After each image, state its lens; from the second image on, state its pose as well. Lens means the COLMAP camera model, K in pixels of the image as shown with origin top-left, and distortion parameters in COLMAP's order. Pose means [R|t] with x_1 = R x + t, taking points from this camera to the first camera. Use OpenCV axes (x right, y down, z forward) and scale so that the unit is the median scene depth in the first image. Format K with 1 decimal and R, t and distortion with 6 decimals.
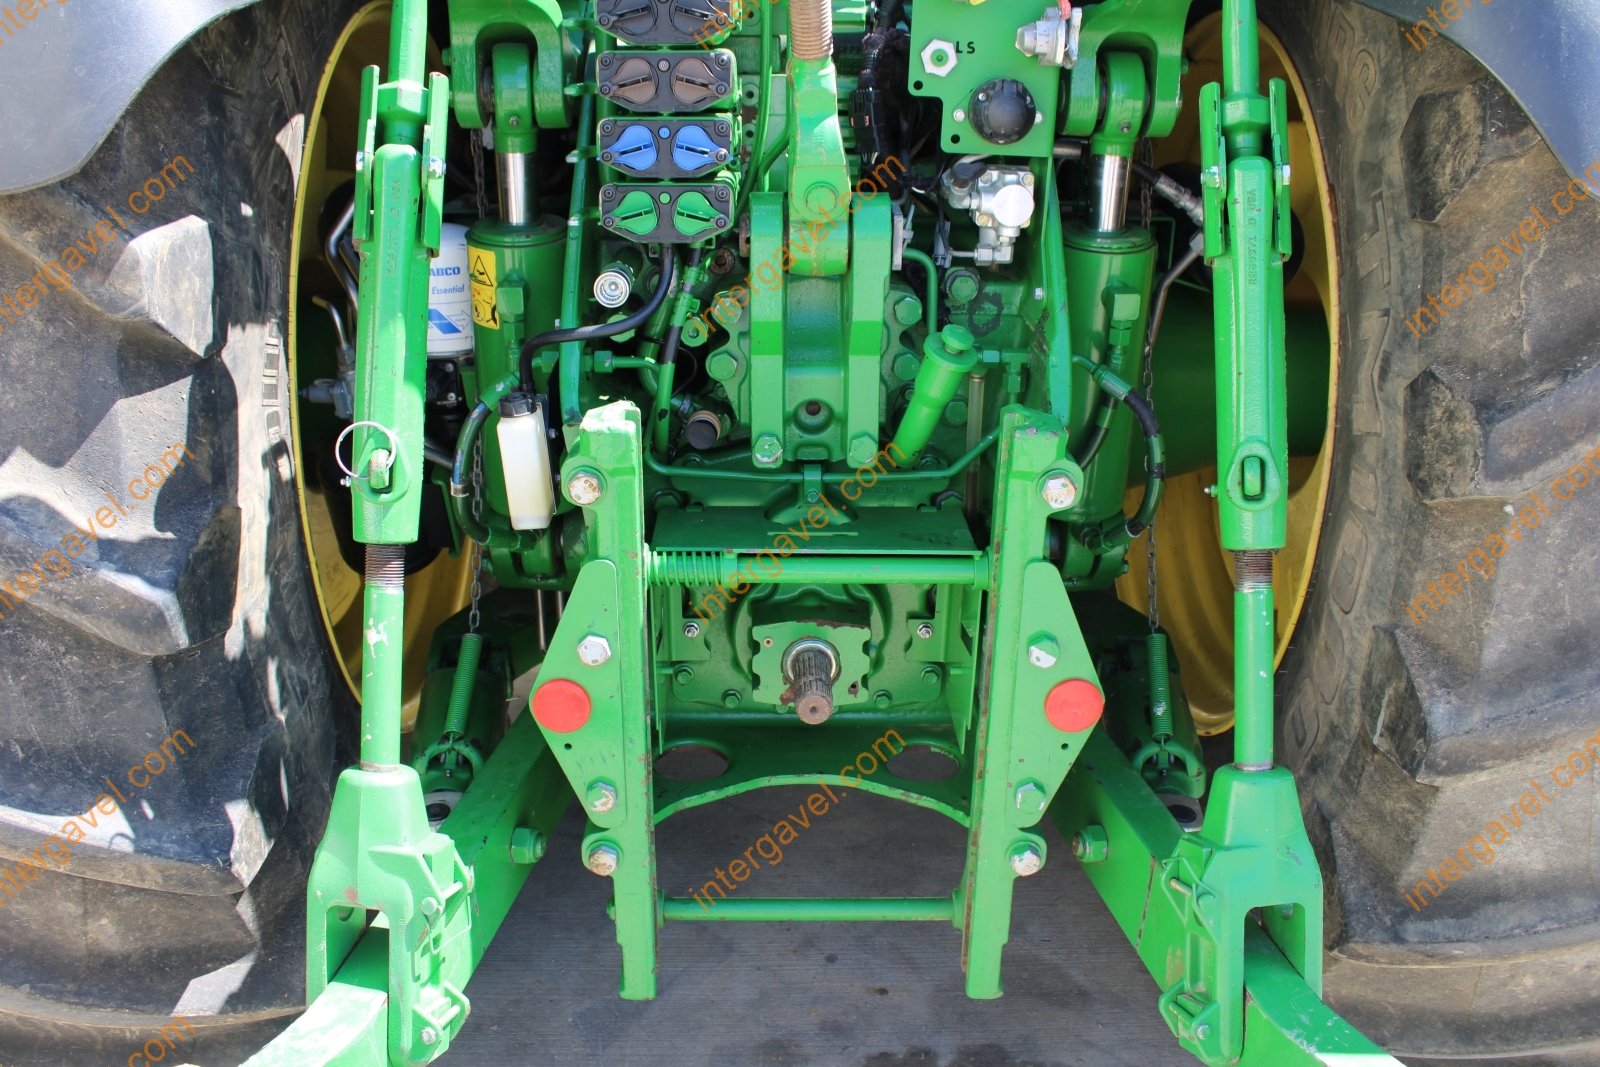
lens RADIAL K [[1345.7, 0, 796.8], [0, 1345.7, 539.0], [0, 0, 1]] dist [-0.167955, 0.152195]
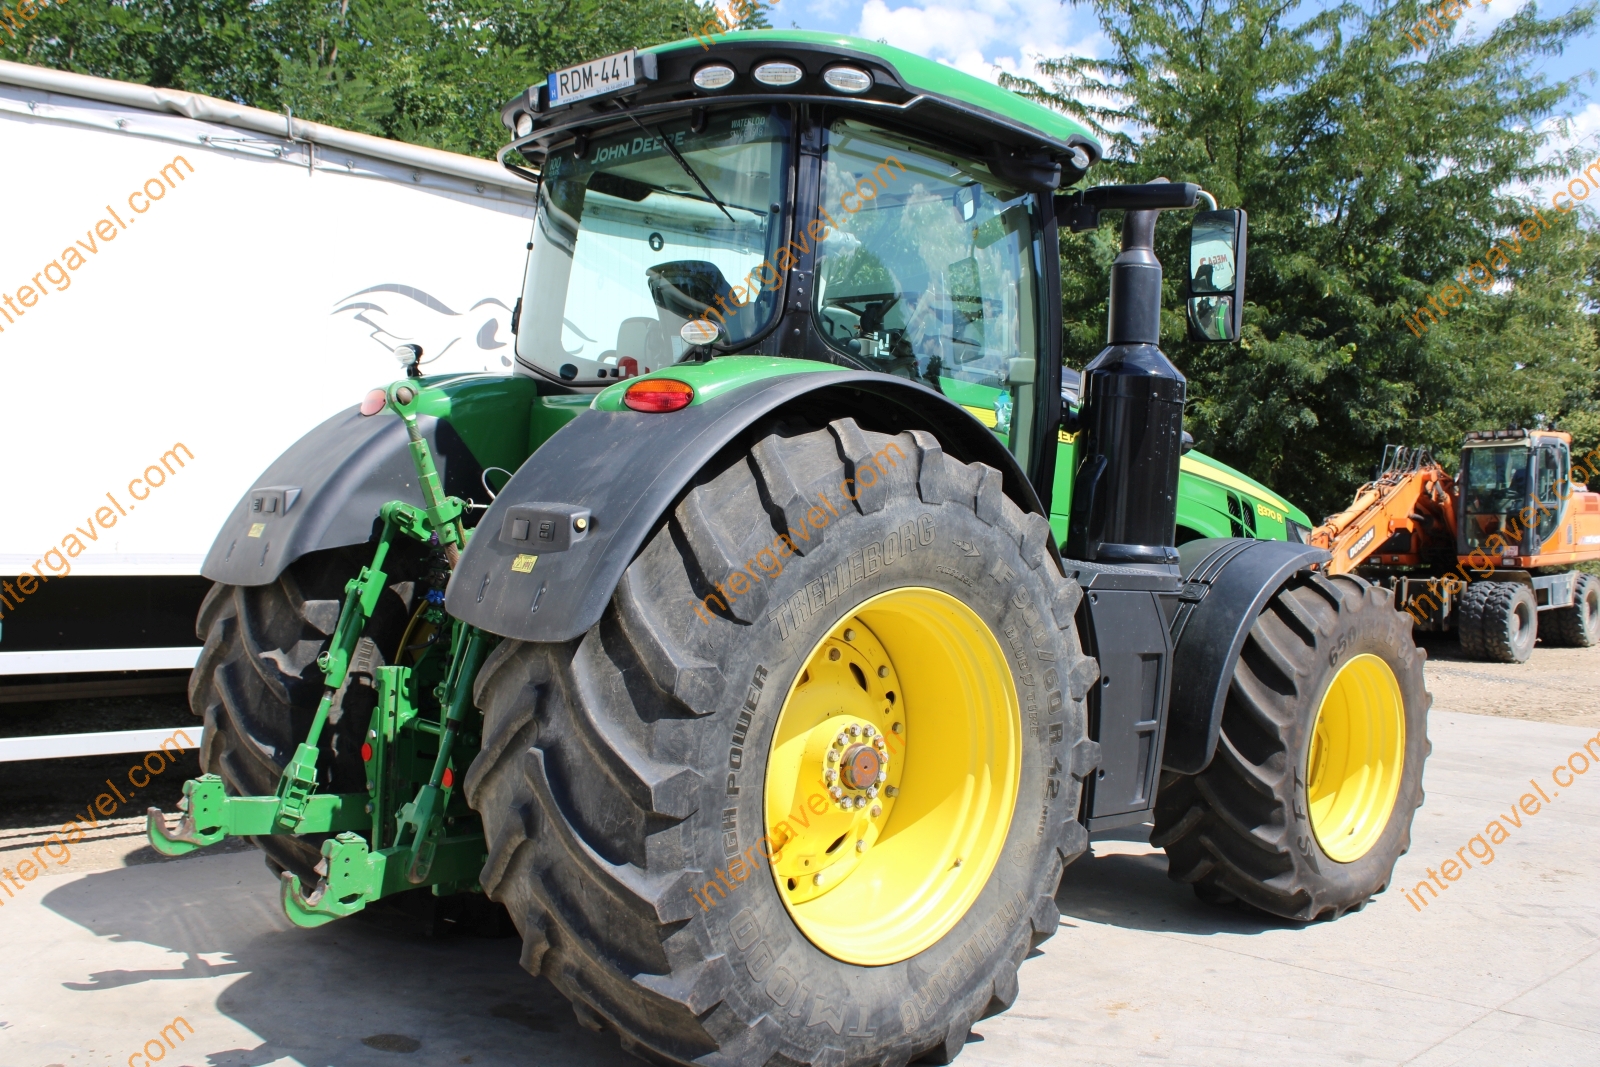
lens RADIAL K [[1527.7, 0, 800.0], [0, 1527.7, 533.5], [0, 0, 1]] dist [-0.110873, 0.004586]
pose [[0.685331, 0.037915, -0.727244, 3.375436], [-0.311241, 0.918090, -0.245439, 0.218734], [0.658369, 0.394555, 0.640996, -0.941651]]
